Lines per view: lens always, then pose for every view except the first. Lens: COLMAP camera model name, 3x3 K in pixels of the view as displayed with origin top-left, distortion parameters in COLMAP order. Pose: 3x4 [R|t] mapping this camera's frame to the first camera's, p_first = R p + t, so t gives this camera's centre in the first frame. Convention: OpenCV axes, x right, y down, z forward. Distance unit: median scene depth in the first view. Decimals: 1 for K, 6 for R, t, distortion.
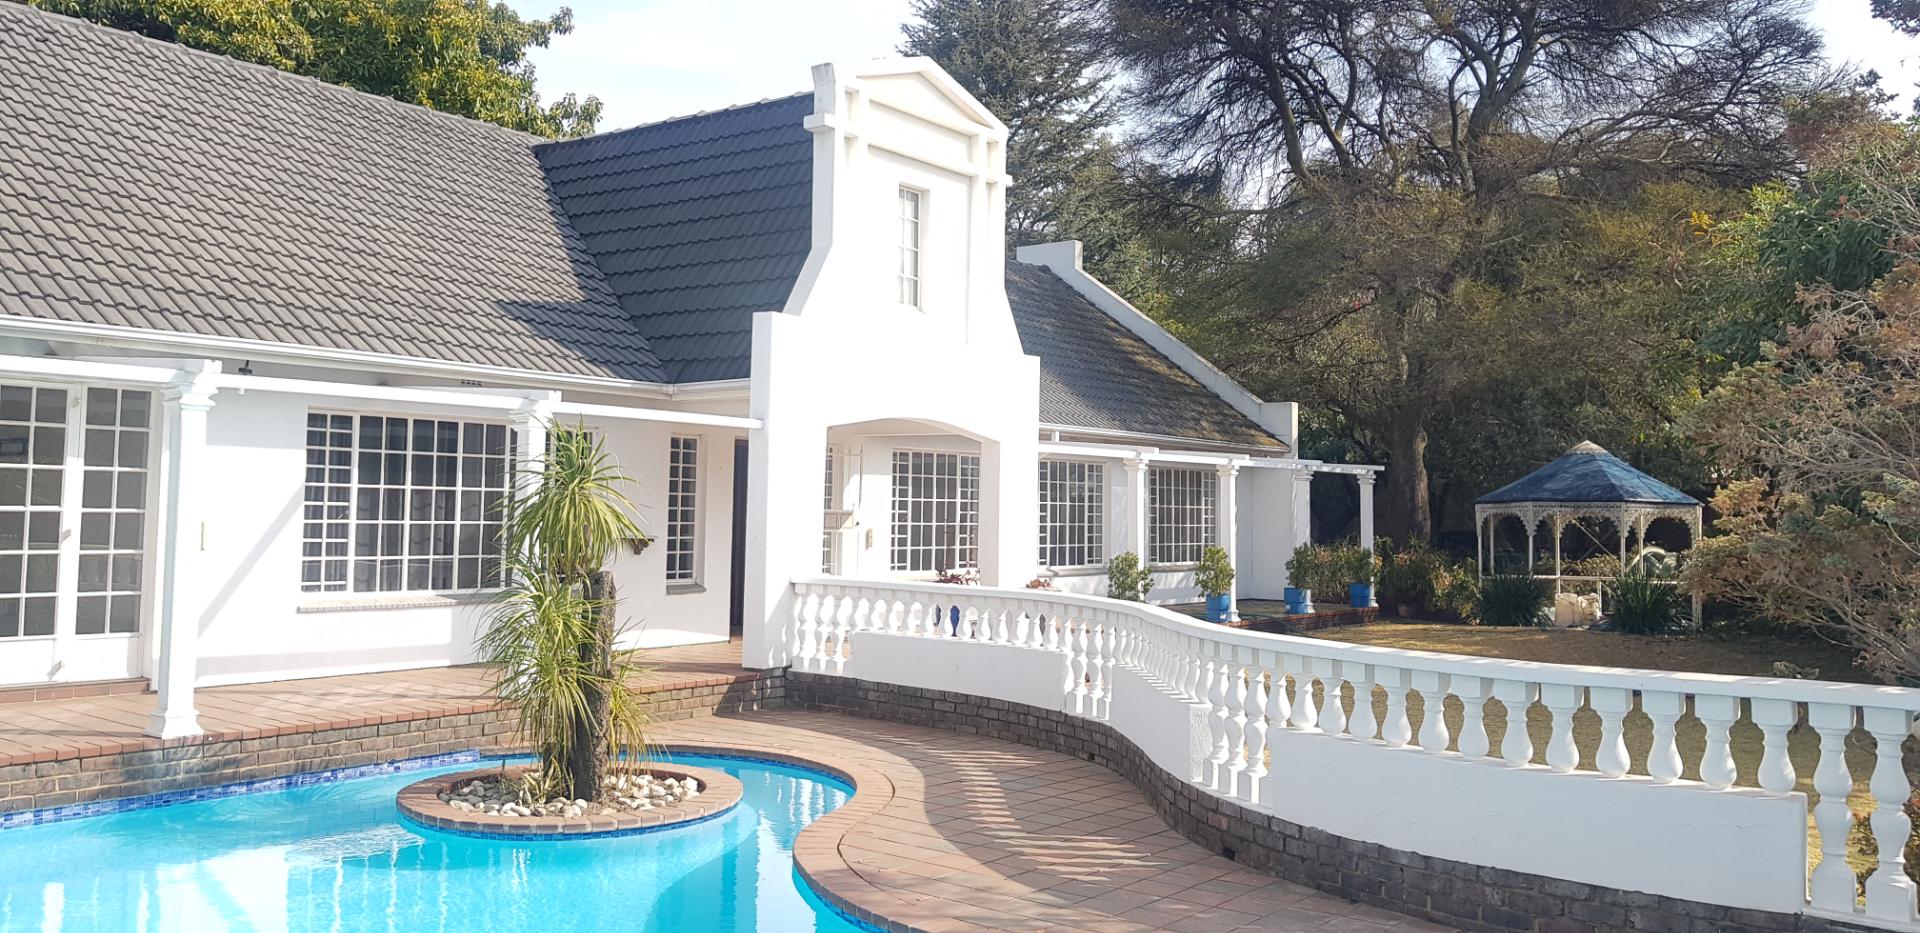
lens RADIAL K [[1482.2, 0, 938.0], [0, 1482.2, 418.9], [0, 0, 1]] dist [0.094547, -0.168837]
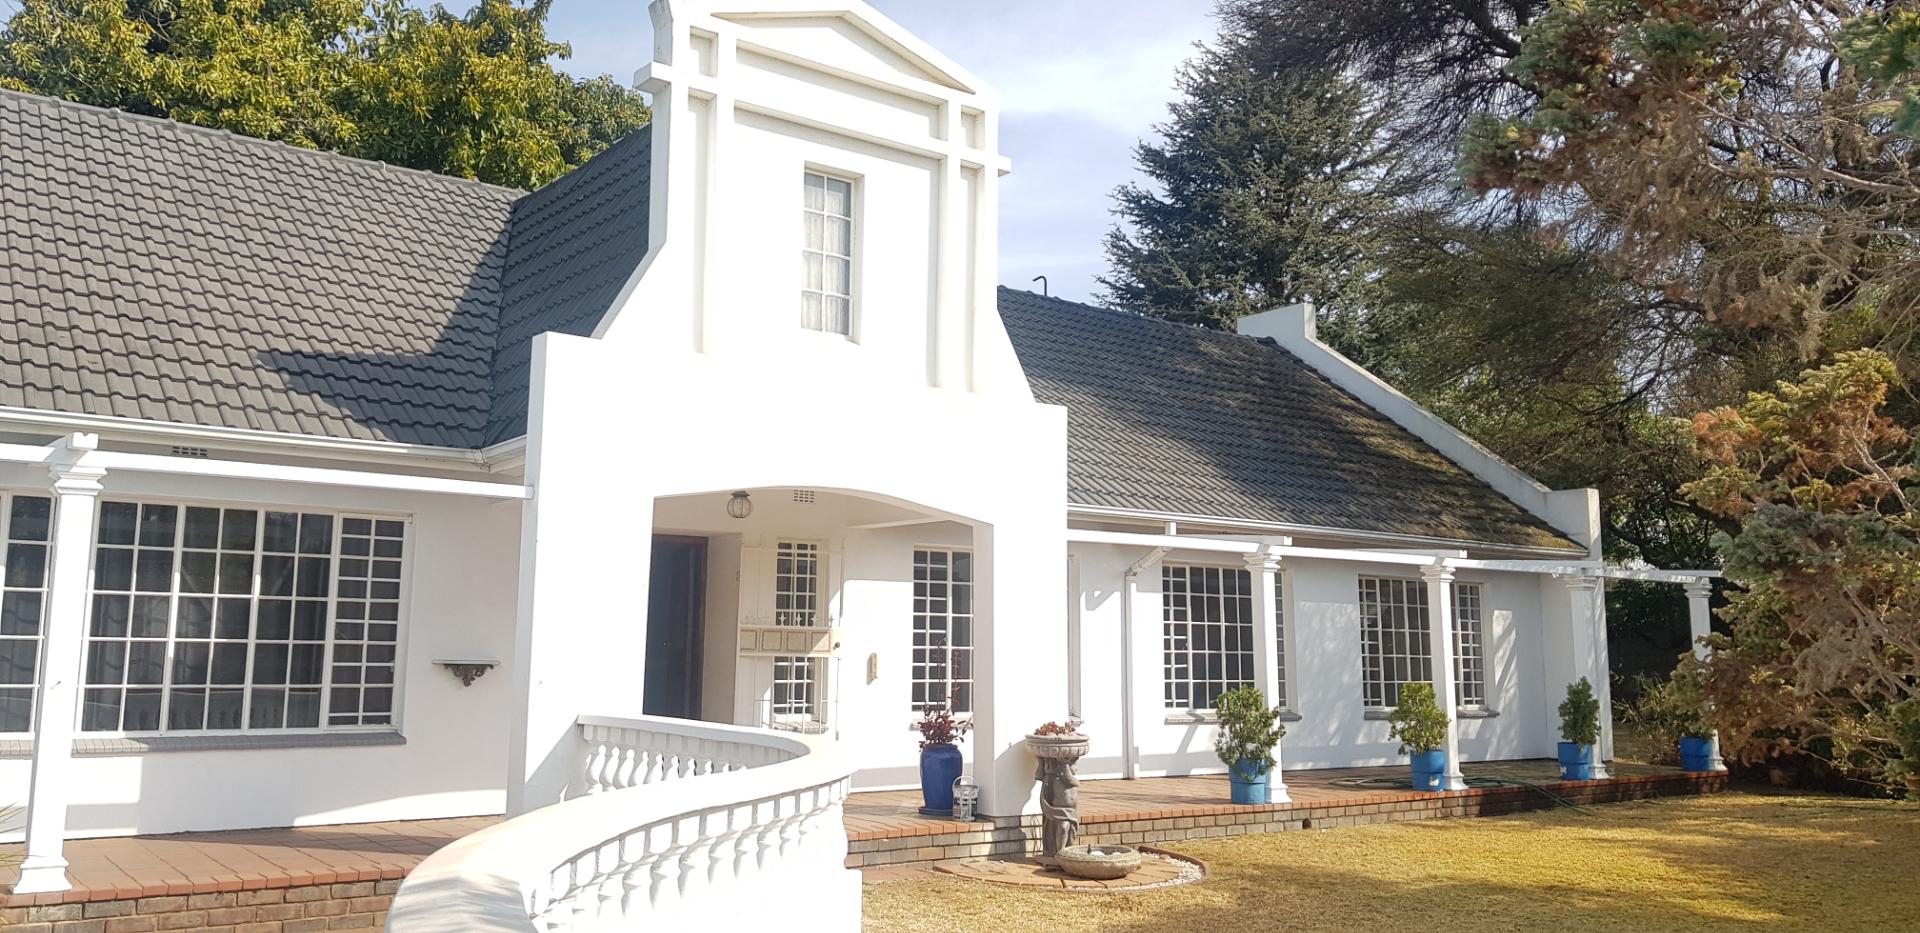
lens RADIAL K [[1481.9, 0, 944.3], [0, 1481.9, 435.4], [0, 0, 1]] dist [0.092609, -0.171549]
pose [[0.961062, -0.048141, -0.272106, 0.187458], [0.023505, 0.995381, -0.093084, 0.033679], [0.275331, 0.083064, 0.957754, 0.275266]]
